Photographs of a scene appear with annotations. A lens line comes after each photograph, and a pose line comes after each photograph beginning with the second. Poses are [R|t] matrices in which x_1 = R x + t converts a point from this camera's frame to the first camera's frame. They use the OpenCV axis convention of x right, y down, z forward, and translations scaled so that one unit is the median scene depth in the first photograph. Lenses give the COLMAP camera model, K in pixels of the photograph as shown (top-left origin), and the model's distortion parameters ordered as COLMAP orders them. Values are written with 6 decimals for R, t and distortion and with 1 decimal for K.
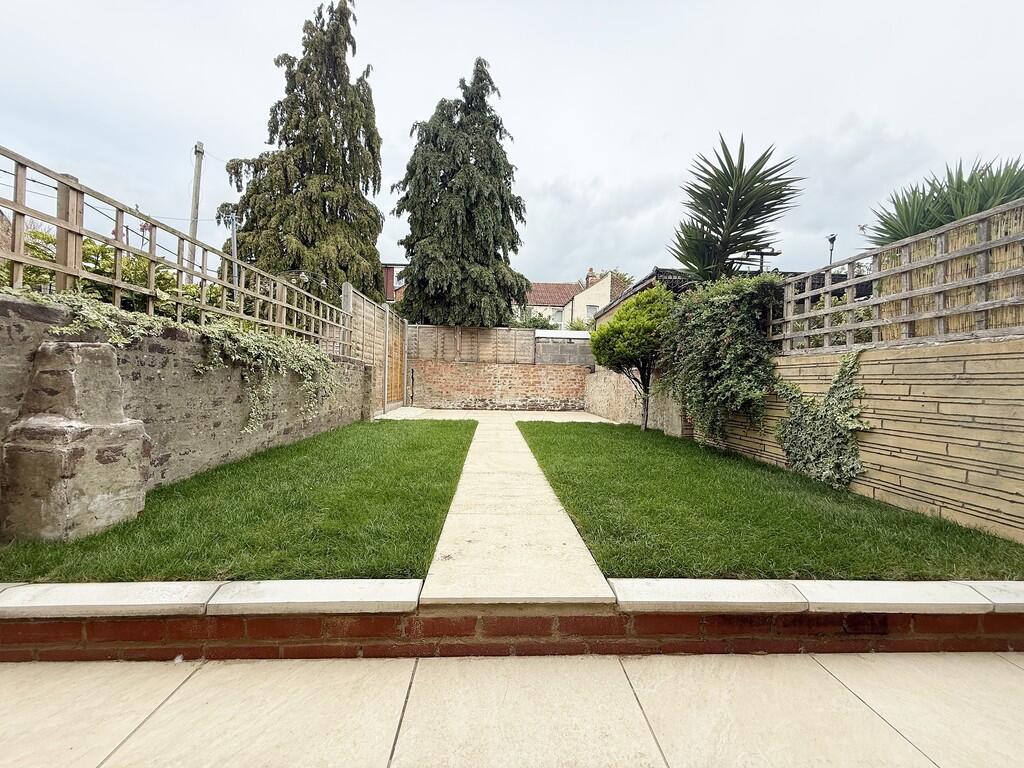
lens RADIAL K [[407.1, 0, 513.6], [0, 407.1, 381.4], [0, 0, 1]] dist [-0.003443, 0.000454]
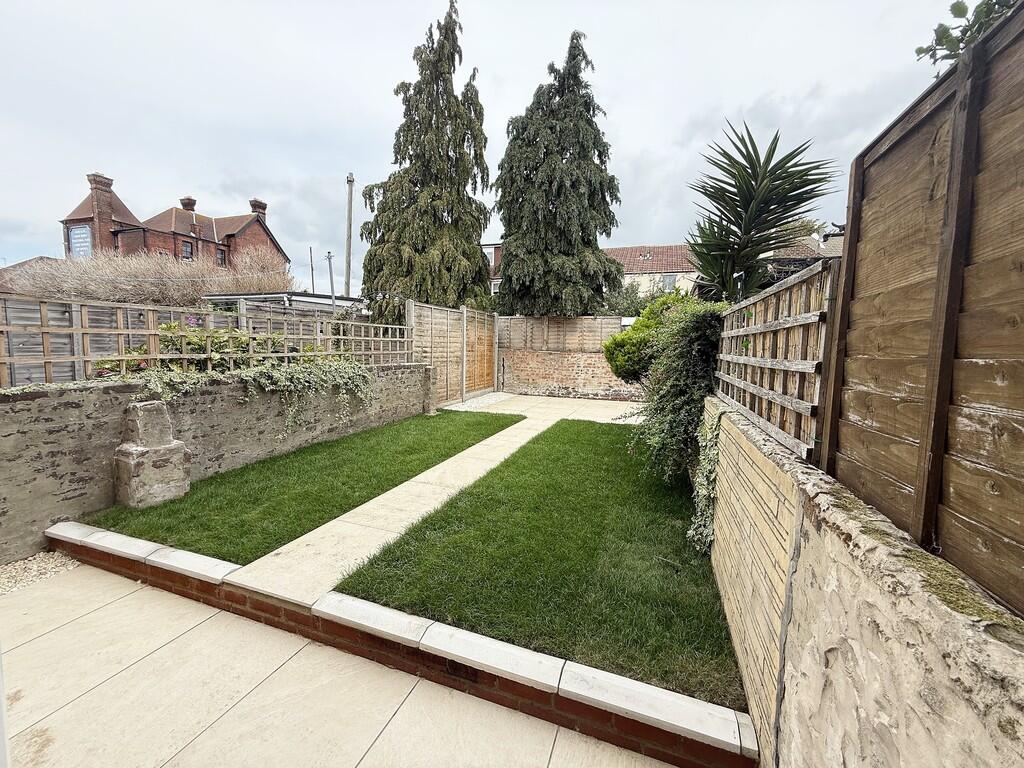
lens RADIAL K [[407.1, 0, 512.1], [0, 407.1, 383.0], [0, 0, 1]] dist [-0.003443, 0.000454]
pose [[0.923270, 0.032299, -0.382792, 0.198932], [0.000711, 0.996314, 0.085781, -0.057834], [0.384152, -0.079472, 0.919843, -0.008369]]
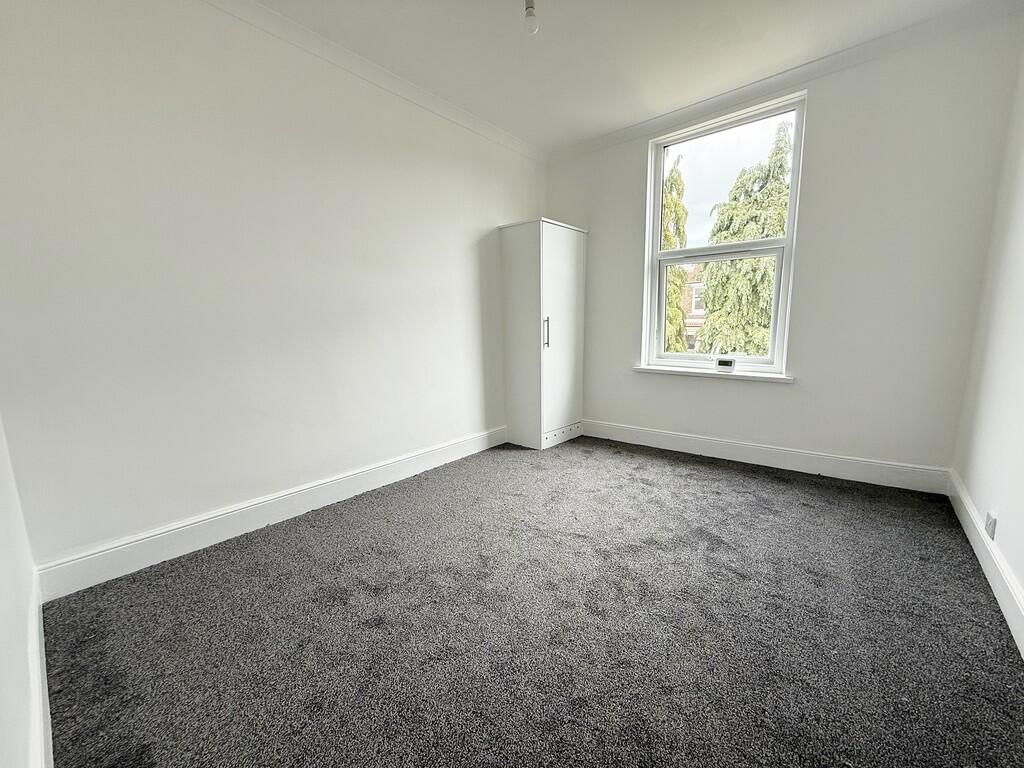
lens RADIAL K [[407.1, 0, 512.5], [0, 407.1, 385.7], [0, 0, 1]] dist [-0.003443, 0.000454]
pose [[0.730939, 0.076290, -0.678166, 0.207806], [0.026987, 0.989723, 0.140426, -0.311403], [0.681910, -0.120944, 0.721368, -0.413921]]
